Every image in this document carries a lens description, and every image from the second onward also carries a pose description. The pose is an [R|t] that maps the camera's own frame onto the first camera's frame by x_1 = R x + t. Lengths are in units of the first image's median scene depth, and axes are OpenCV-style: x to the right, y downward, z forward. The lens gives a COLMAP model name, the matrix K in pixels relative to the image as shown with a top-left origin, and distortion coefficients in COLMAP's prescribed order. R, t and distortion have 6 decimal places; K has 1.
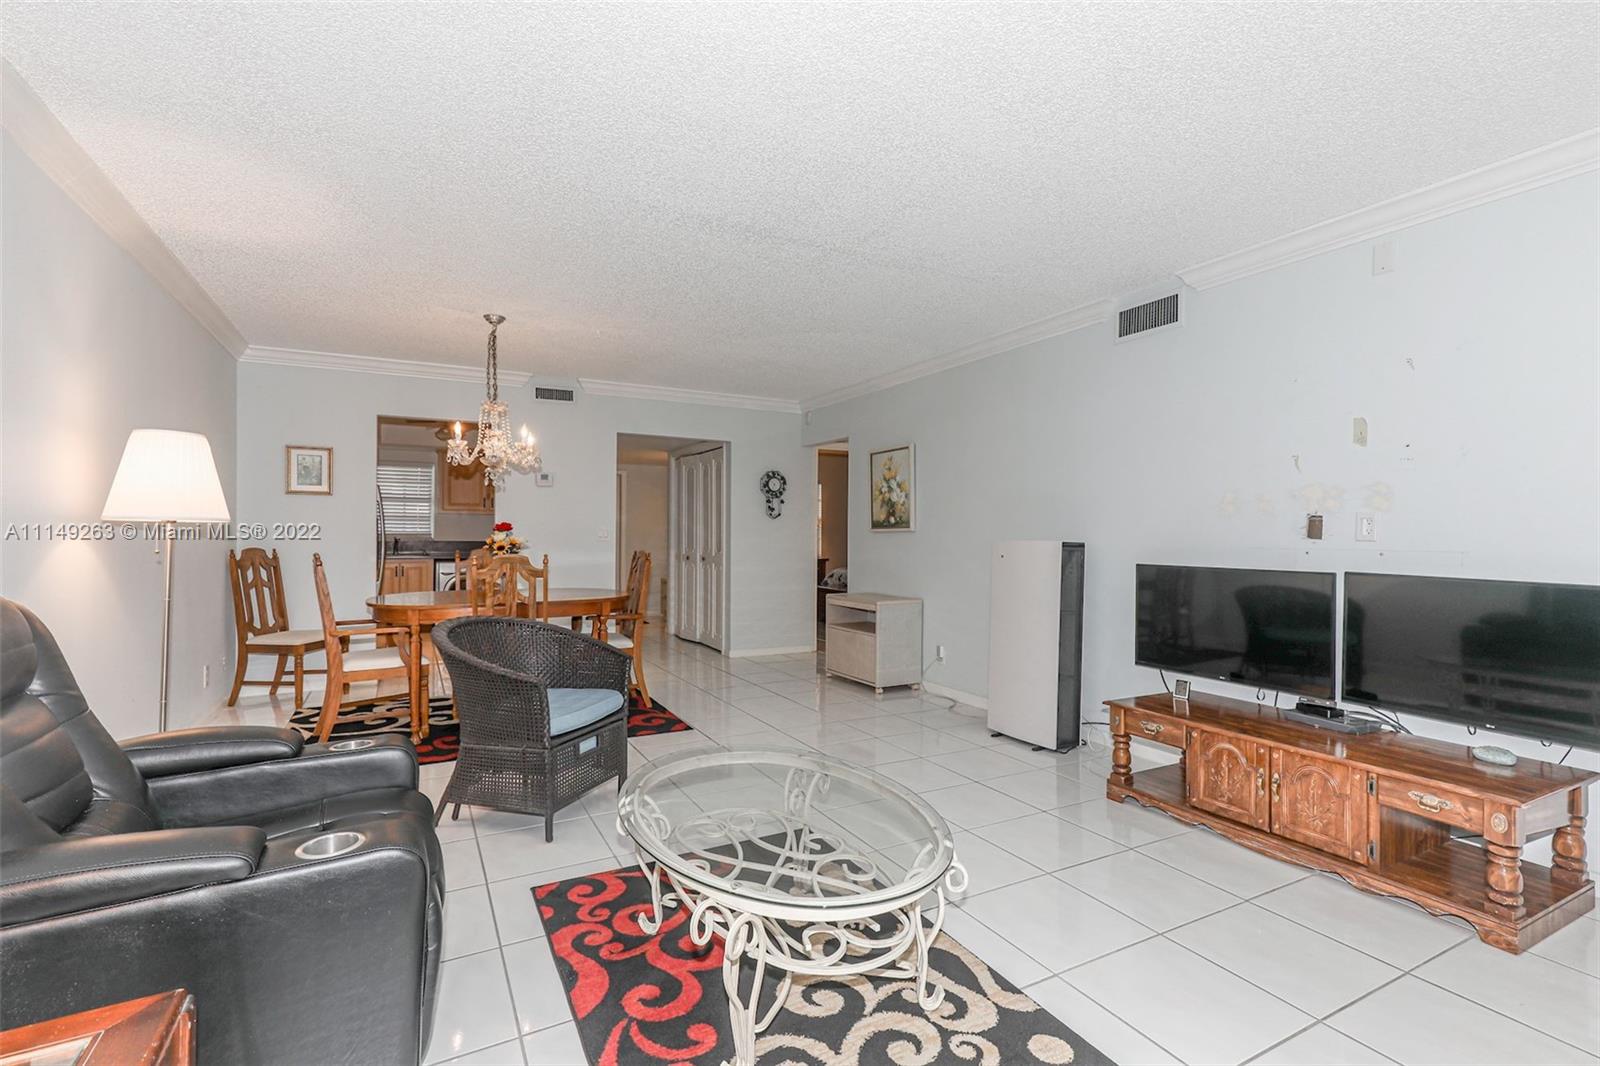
lens RADIAL K [[723.3, 0, 809.1], [0, 723.3, 532.8], [0, 0, 1]] dist [0.010330, 0.000314]
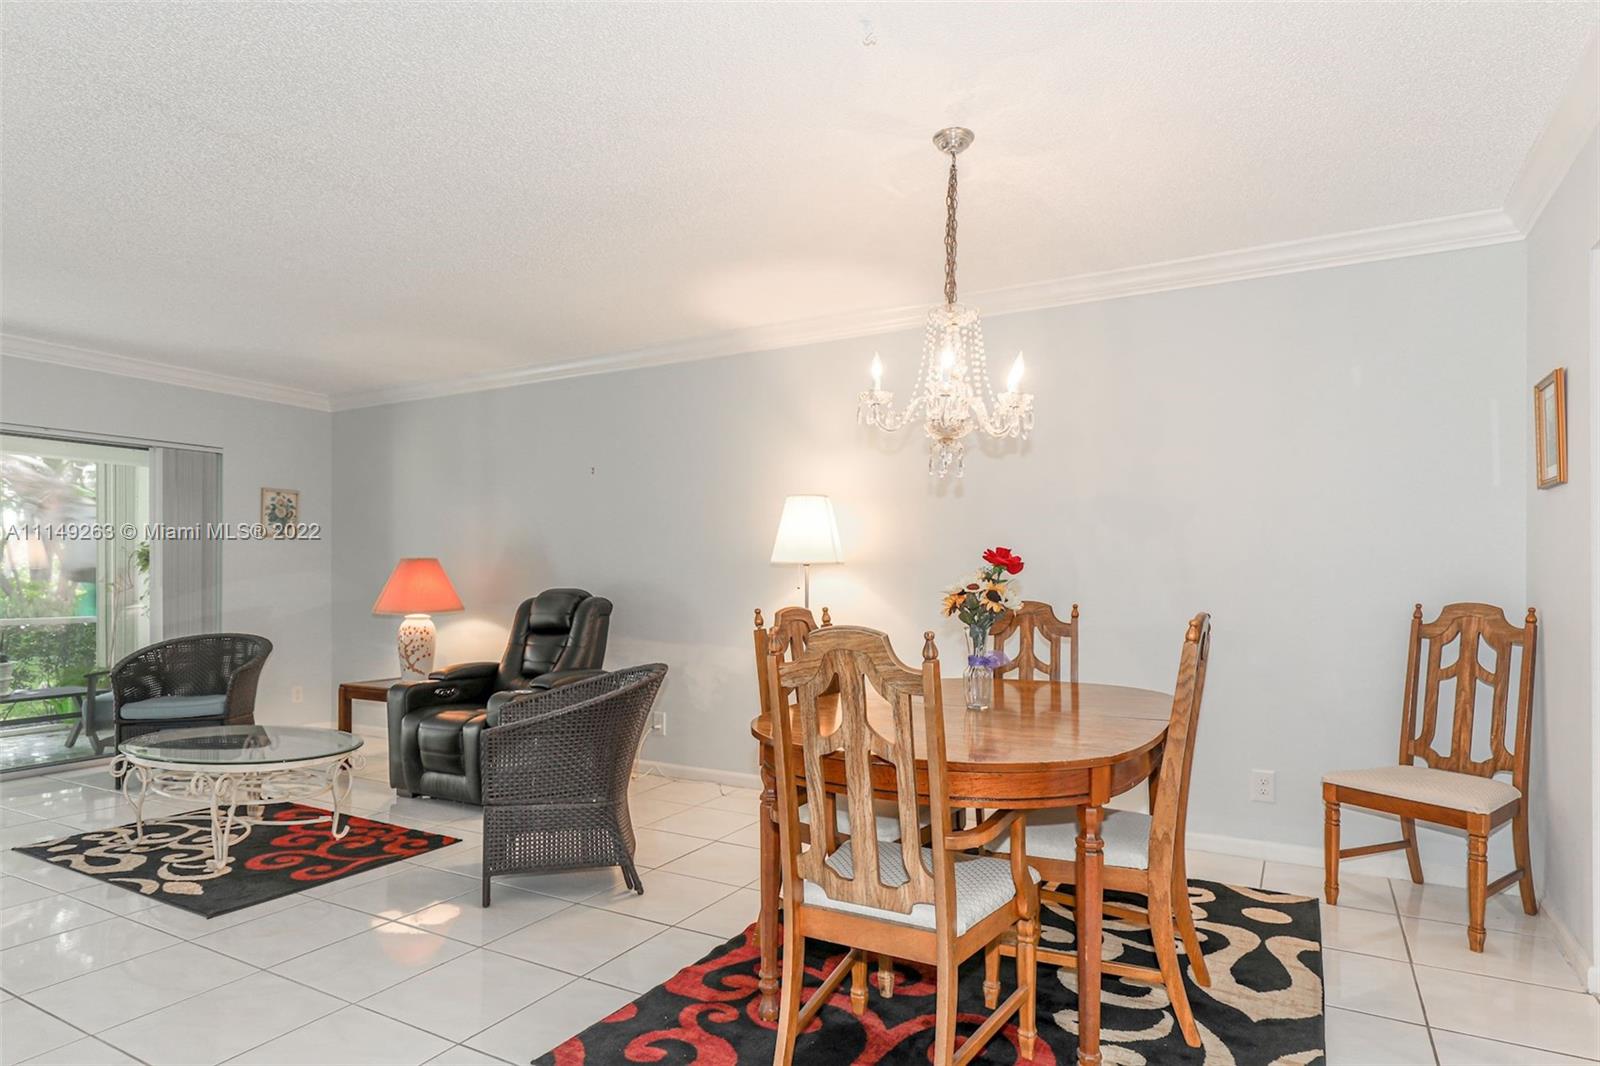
lens RADIAL K [[875.9, 0, 801.0], [0, 875.9, 563.1], [0, 0, 1]] dist [-0.000347, 0.003628]
pose [[-0.848128, -0.010822, -0.529682, -0.030675], [-0.001553, 0.999838, -0.017940, 0.005072], [0.529790, -0.014392, -0.848007, 1.556629]]
